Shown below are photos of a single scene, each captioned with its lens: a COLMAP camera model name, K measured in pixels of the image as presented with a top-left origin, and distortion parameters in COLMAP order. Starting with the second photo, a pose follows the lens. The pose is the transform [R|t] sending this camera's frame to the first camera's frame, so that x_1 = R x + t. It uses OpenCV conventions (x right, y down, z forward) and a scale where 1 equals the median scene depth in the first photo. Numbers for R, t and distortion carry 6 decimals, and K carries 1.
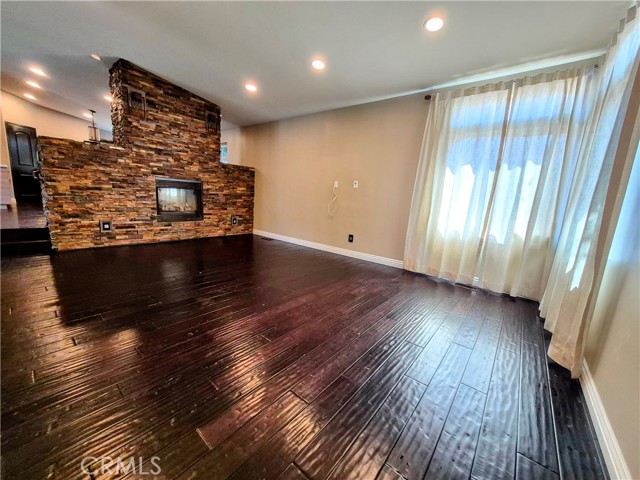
lens RADIAL K [[250.2, 0, 321.9], [0, 250.2, 240.0], [0, 0, 1]] dist [-0.001001, -0.000348]
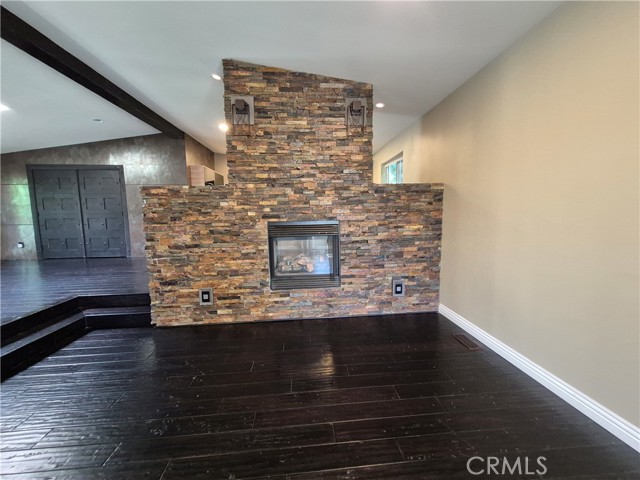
lens RADIAL K [[250.2, 0, 321.9], [0, 250.2, 240.0], [0, 0, 1]] dist [-0.001001, -0.000348]
pose [[0.692040, -0.006438, -0.721830, -0.101127], [-0.061324, 0.995821, -0.067676, -0.169134], [0.719249, 0.091100, 0.688753, 0.655234]]
